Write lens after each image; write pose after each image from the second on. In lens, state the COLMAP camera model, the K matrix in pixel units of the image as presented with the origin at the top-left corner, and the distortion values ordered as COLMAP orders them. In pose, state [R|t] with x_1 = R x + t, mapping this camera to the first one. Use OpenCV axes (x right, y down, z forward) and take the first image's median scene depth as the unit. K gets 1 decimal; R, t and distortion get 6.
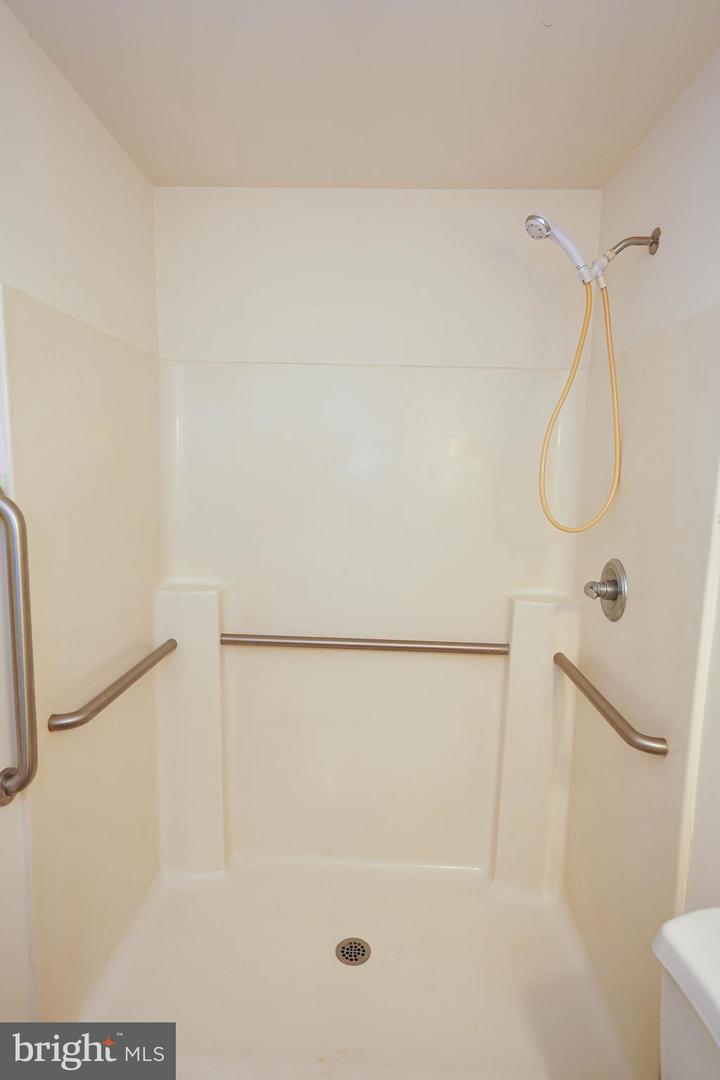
lens RADIAL K [[592.0, 0, 360.0], [0, 592.0, 540.0], [0, 0, 1]] dist [0.000054, -0.000195]
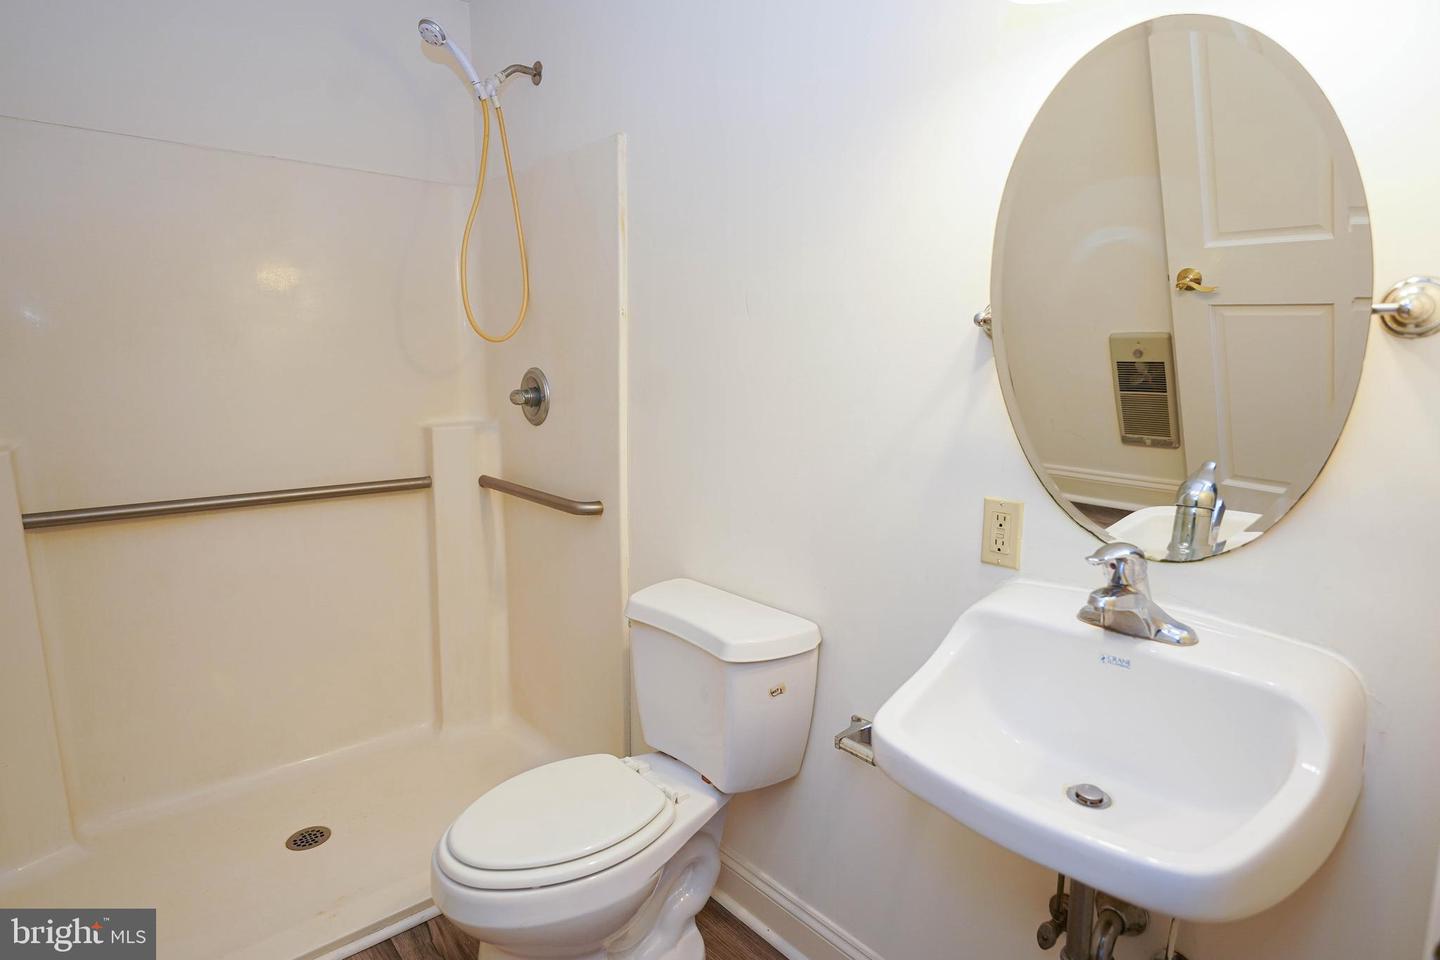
lens RADIAL K [[788.8, 0, 720.0], [0, 788.8, 480.0], [0, 0, 1]] dist [-0.000795, -0.000100]
pose [[0.727780, -0.126994, 0.673950, -0.313003], [0.093156, 0.991903, 0.086310, 0.139917], [-0.679455, -0.000032, 0.733717, -0.284556]]
